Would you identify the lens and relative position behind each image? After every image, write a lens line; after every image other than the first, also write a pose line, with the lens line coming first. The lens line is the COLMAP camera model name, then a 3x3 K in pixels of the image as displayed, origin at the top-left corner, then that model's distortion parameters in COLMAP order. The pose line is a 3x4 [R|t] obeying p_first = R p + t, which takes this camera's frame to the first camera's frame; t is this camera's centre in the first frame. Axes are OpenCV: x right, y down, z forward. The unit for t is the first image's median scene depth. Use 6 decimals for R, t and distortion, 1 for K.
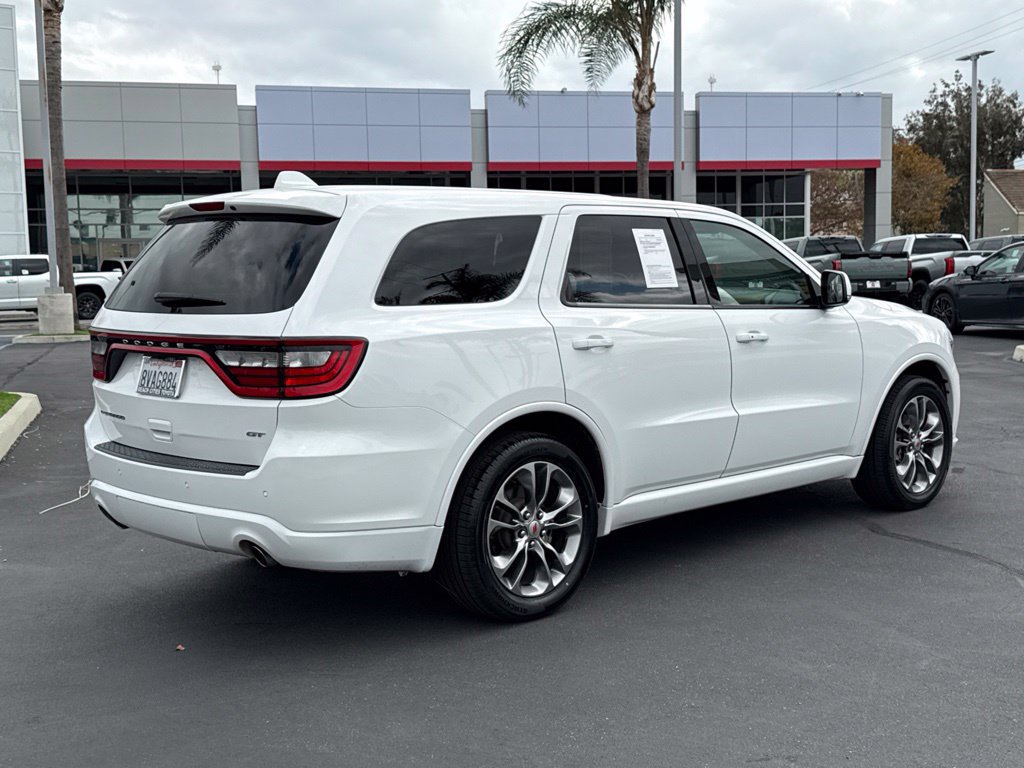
lens RADIAL K [[1377.1, 0, 514.6], [0, 1377.1, 386.9], [0, 0, 1]] dist [0.131444, 0.000000]
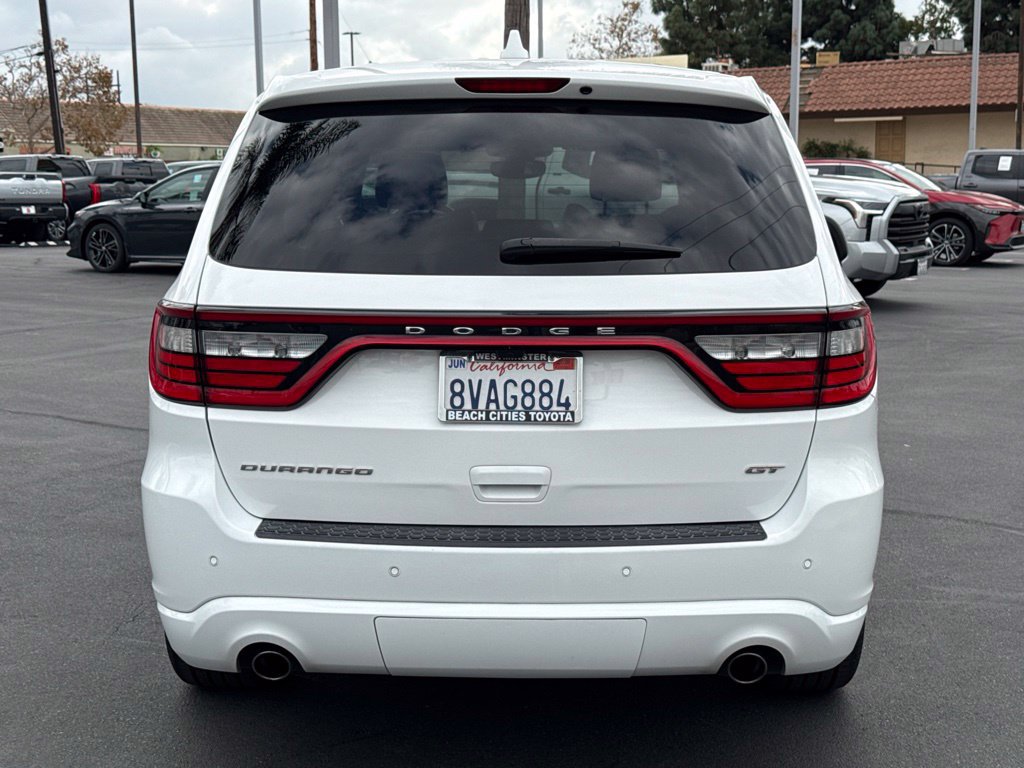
lens RADIAL K [[1545.4, 0, 513.4], [0, 1545.4, 389.0], [0, 0, 1]] dist [0.124616, 0.000000]
pose [[0.704405, -0.081960, 0.705051, -0.619541], [0.053381, 0.996615, 0.062521, -0.041327], [-0.707788, -0.006403, 0.706396, 0.499349]]
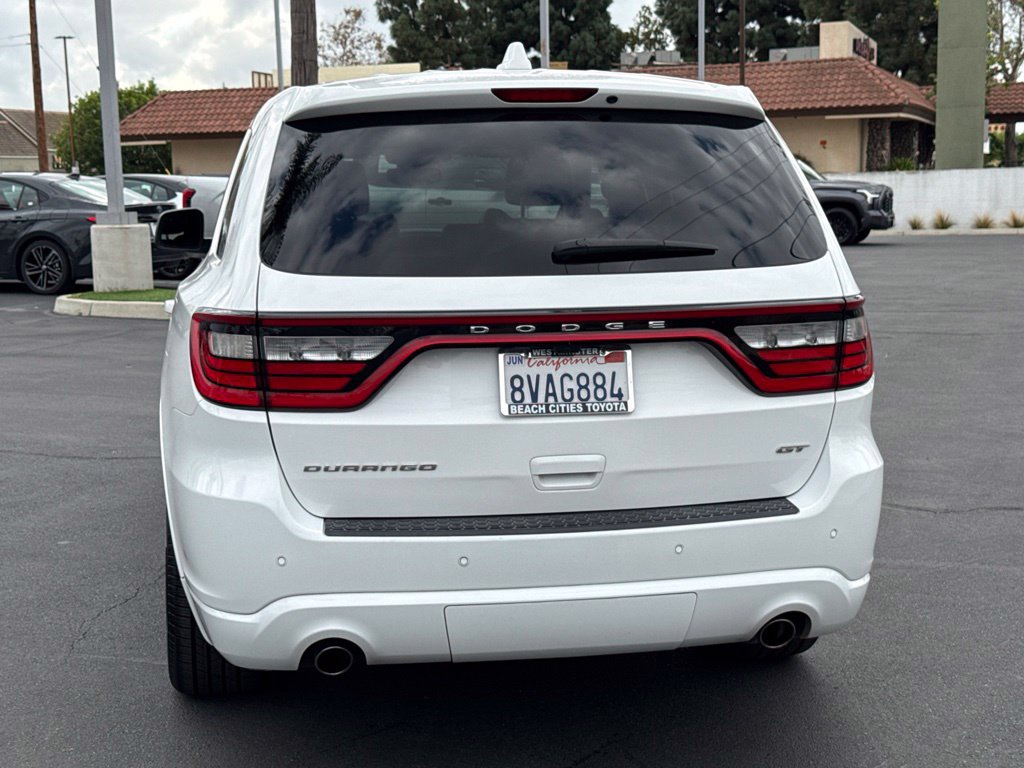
lens RADIAL K [[1545.4, 0, 509.7], [0, 1545.4, 389.0], [0, 0, 1]] dist [0.124616, 0.000000]
pose [[0.566860, -0.102454, 0.817418, -0.720892], [0.079291, 0.994415, 0.069652, -0.046798], [-0.819989, 0.025331, 0.571818, 0.574896]]
